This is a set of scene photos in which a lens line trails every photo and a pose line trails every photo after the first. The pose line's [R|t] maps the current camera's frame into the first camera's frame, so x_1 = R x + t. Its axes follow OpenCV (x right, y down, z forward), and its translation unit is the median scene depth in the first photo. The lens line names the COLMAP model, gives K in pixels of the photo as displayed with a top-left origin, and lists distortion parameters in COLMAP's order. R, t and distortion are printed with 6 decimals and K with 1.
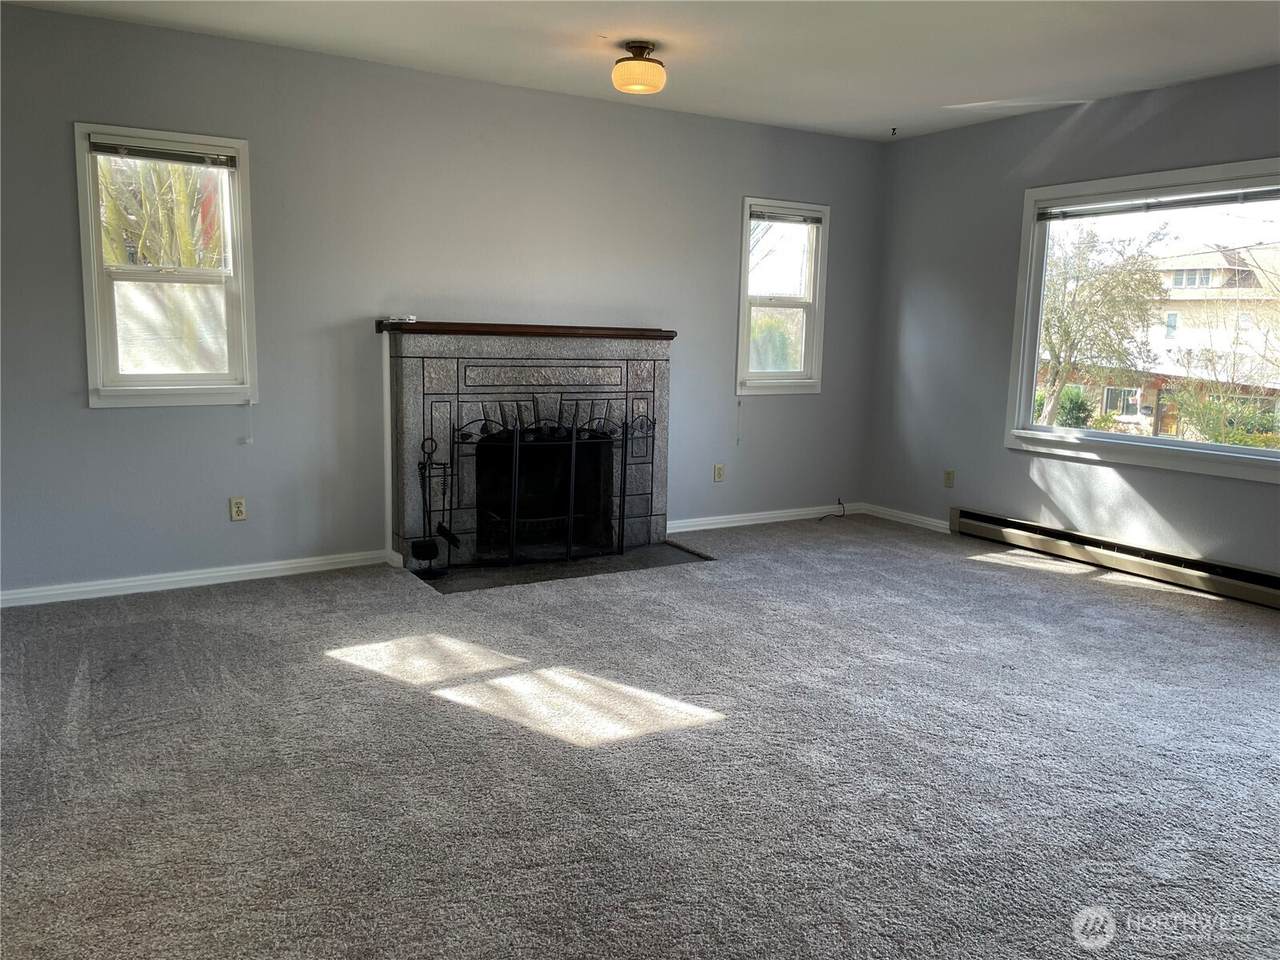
lens RADIAL K [[968.4, 0, 644.9], [0, 968.4, 476.2], [0, 0, 1]] dist [0.042762, -0.024230]
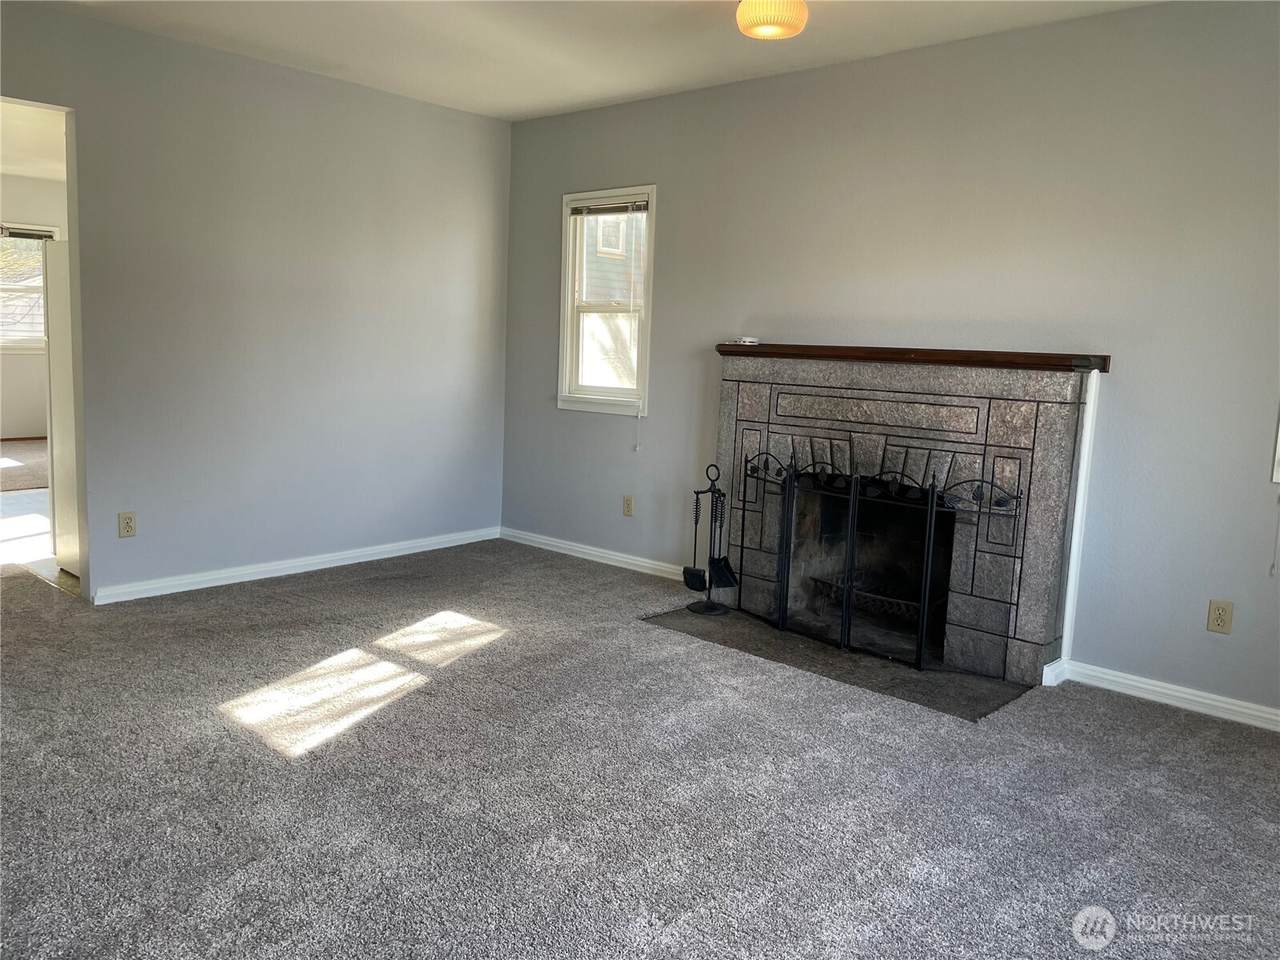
lens RADIAL K [[968.4, 0, 642.8], [0, 968.4, 482.8], [0, 0, 1]] dist [0.042762, -0.024230]
pose [[0.274686, 0.123612, -0.953555, 0.634684], [-0.172033, 0.982018, 0.077745, -0.080333], [0.946019, 0.142688, 0.291012, 0.636891]]
